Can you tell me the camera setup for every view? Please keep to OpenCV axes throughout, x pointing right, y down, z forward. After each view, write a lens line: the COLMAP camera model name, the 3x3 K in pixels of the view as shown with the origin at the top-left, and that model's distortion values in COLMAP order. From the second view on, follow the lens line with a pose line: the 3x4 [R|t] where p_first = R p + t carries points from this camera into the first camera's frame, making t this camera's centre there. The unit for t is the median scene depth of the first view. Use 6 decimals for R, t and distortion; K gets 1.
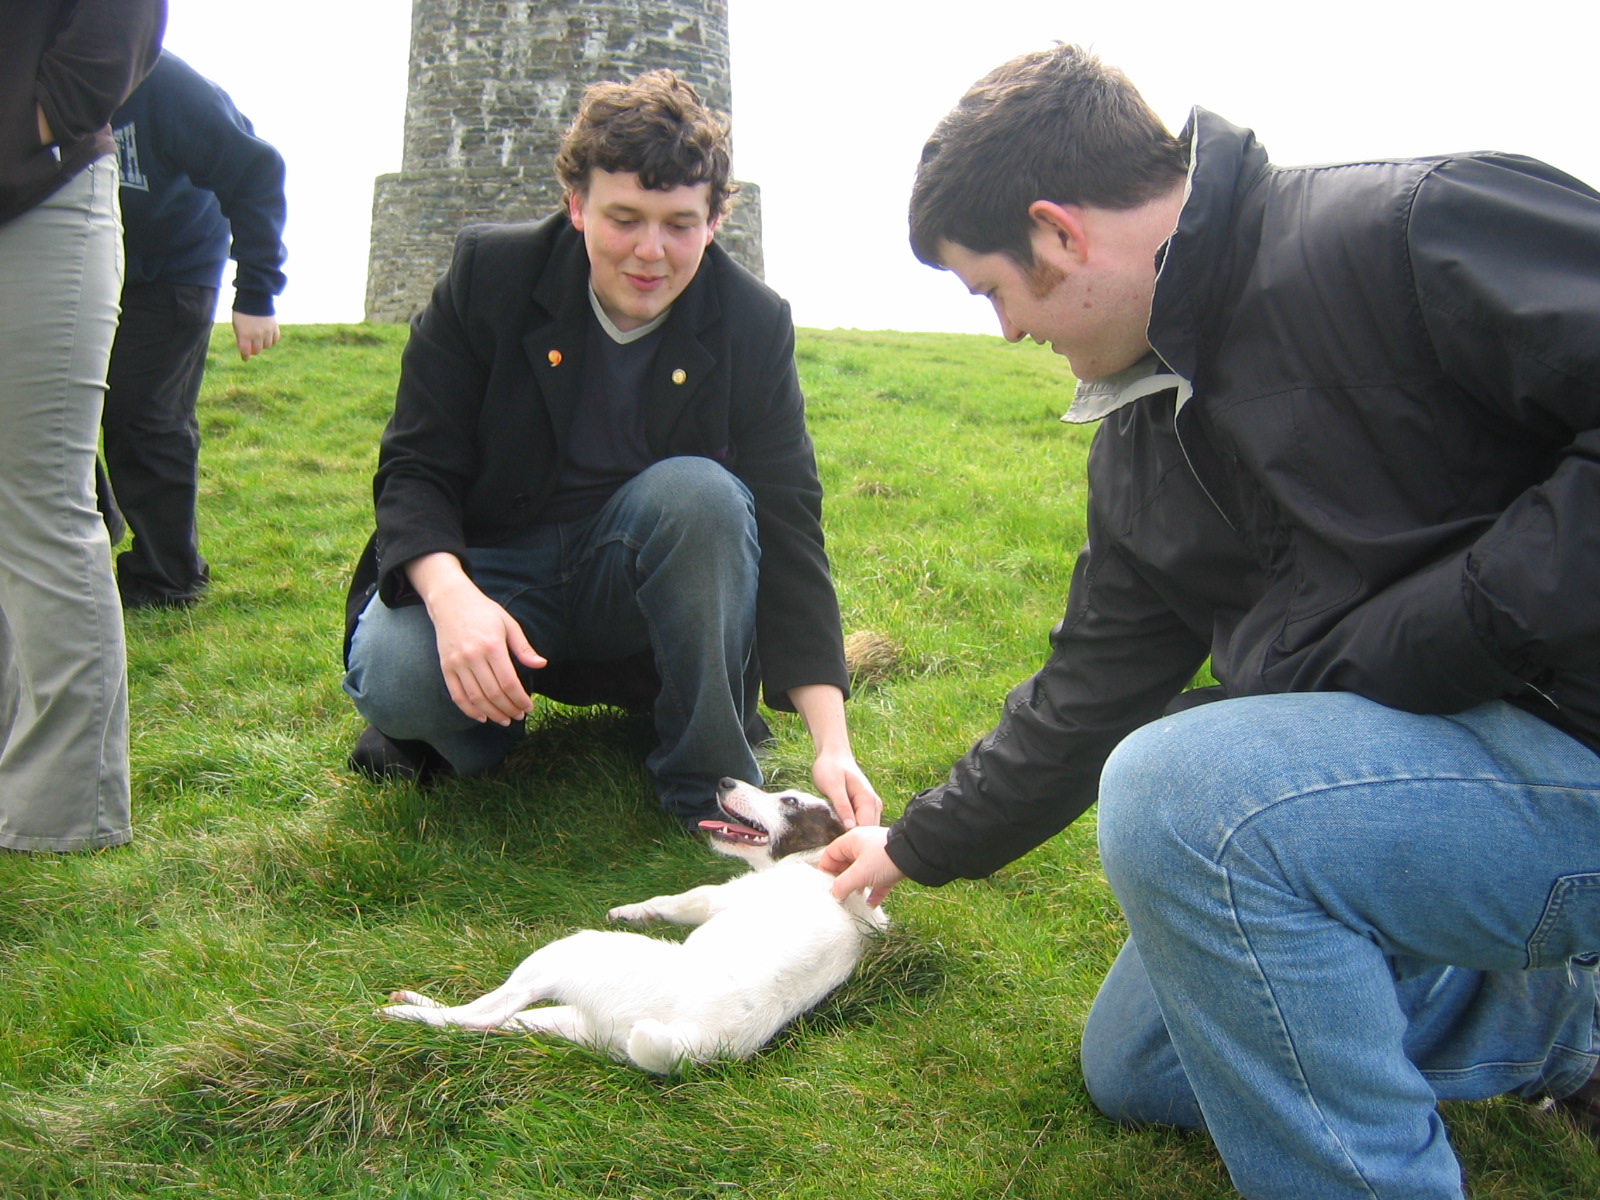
lens RADIAL K [[1750.2, 0, 800.0], [0, 1750.2, 600.0], [0, 0, 1]] dist [-0.162865, 0.213328]
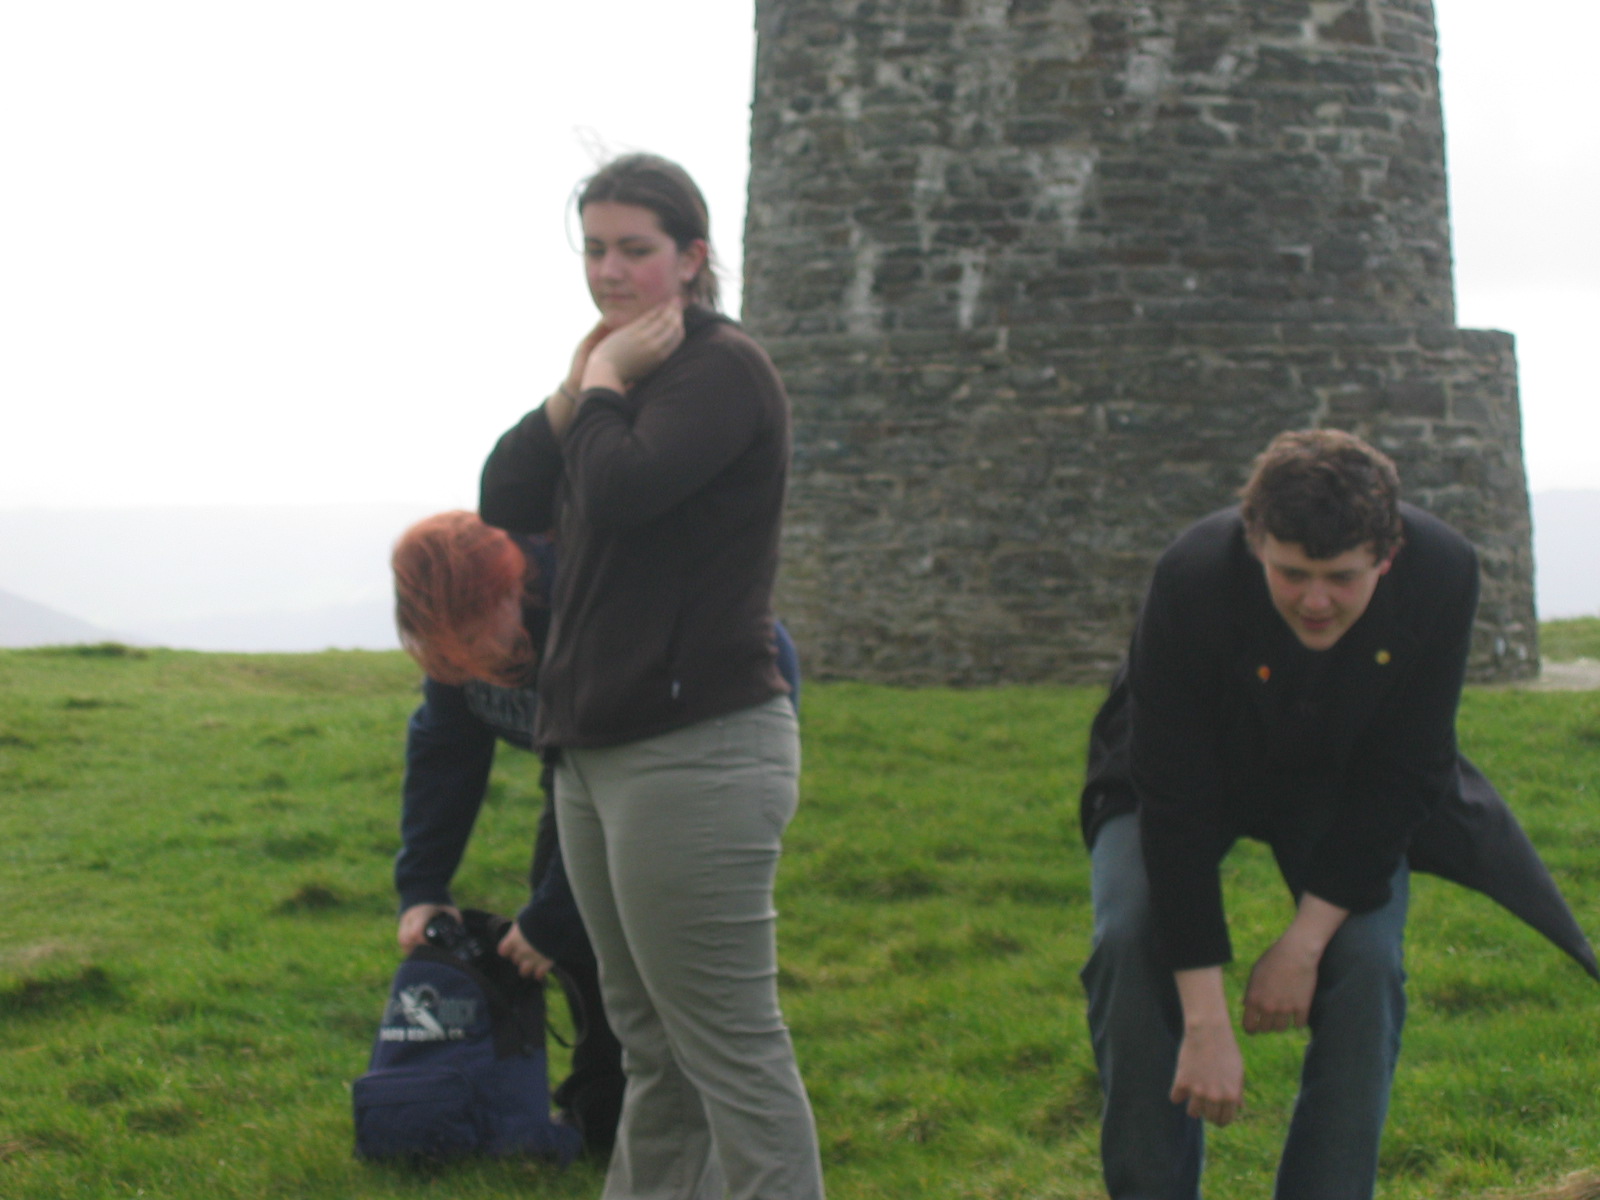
lens RADIAL K [[5302.3, 0, 800.0], [0, 5302.3, 600.0], [0, 0, 1]] dist [-0.038130, -0.461703]
pose [[0.984898, -0.036117, -0.169327, 0.028127], [0.012262, 0.990095, -0.139862, 0.026351], [0.172701, 0.135673, 0.975585, -0.419875]]
